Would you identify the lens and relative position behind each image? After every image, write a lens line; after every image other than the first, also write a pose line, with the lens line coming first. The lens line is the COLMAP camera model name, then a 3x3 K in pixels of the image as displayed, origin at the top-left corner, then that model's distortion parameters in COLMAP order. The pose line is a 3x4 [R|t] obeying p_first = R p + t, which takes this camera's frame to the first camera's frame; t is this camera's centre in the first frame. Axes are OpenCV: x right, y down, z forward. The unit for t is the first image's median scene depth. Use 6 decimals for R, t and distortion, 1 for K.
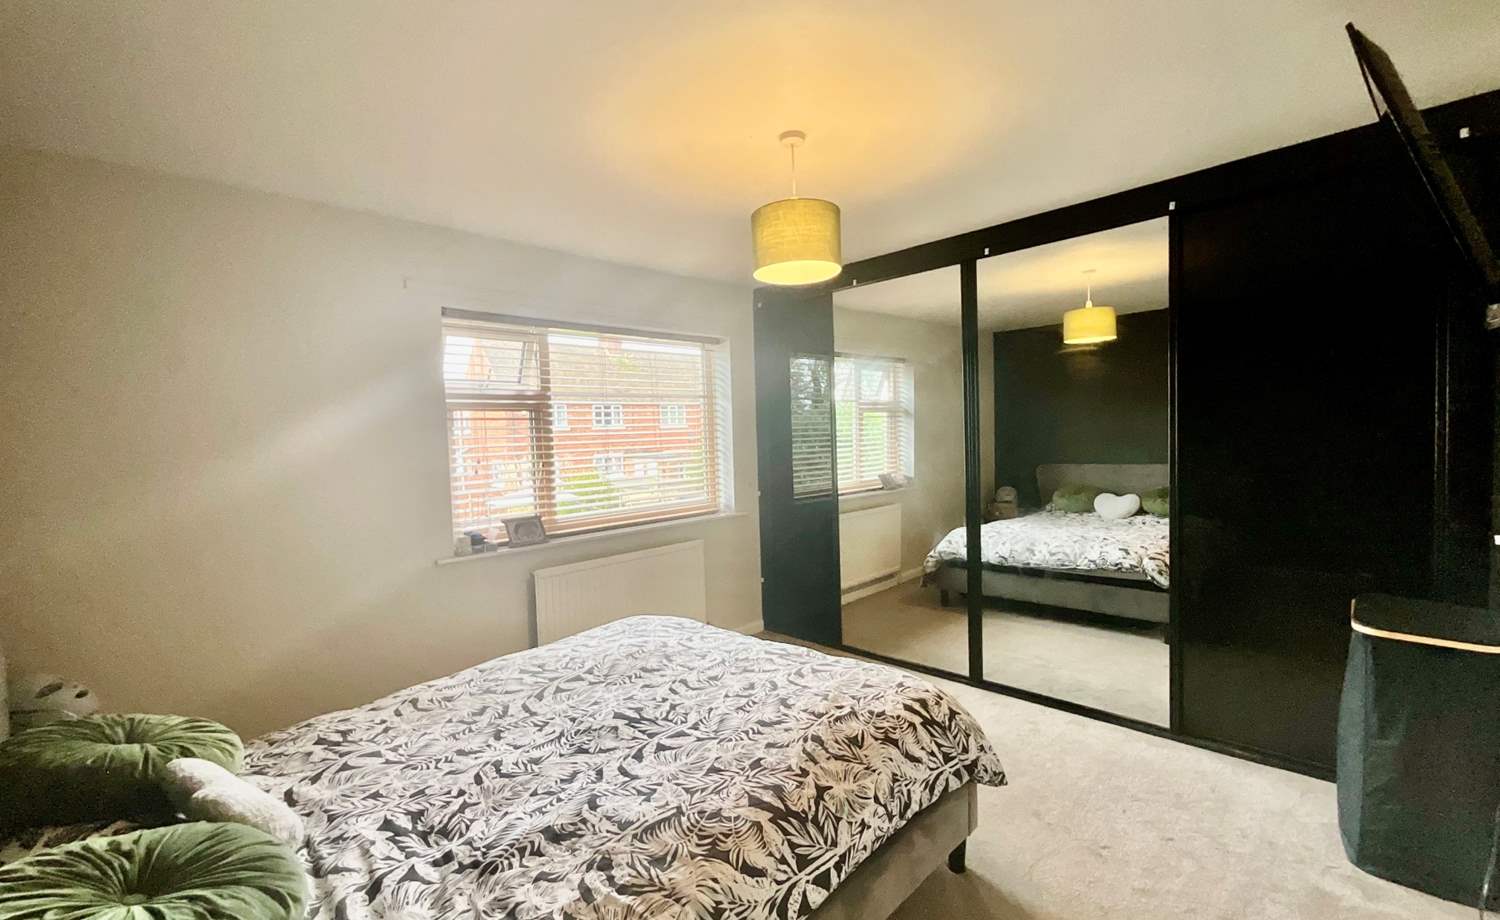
lens RADIAL K [[636.5, 0, 751.6], [0, 636.5, 431.9], [0, 0, 1]] dist [0.007498, 0.000589]
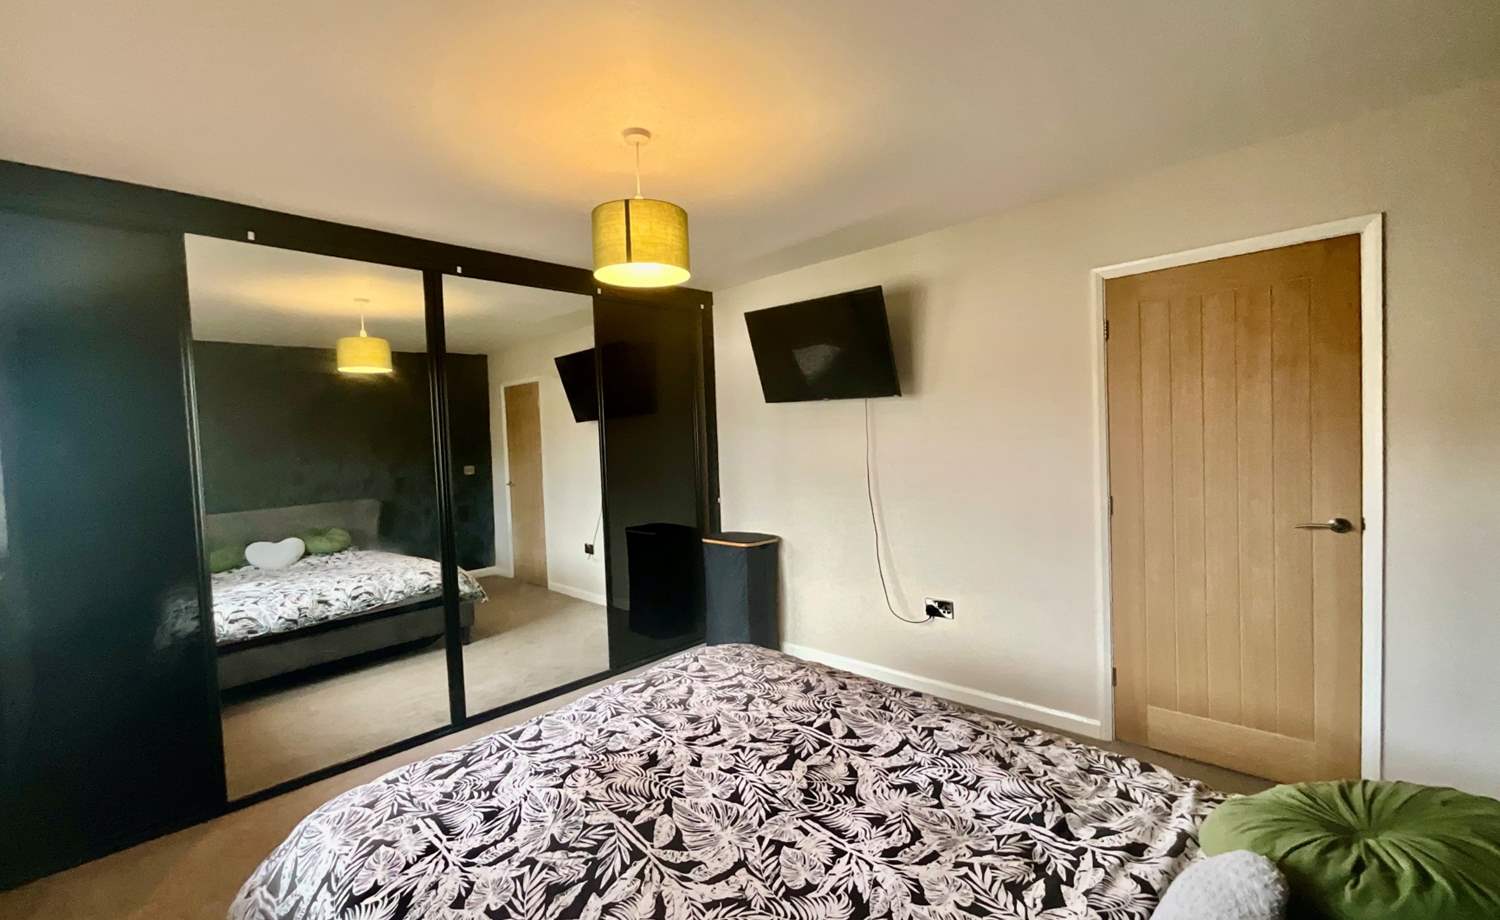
lens RADIAL K [[617.4, 0, 750.0], [0, 617.4, 460.0], [0, 0, 1]] dist [0.000667, 0.000480]
pose [[-0.030917, 0.009081, 0.999481, -0.947713], [0.036084, 0.999317, -0.007964, 0.046211], [-0.998870, 0.035819, -0.031223, 0.984989]]
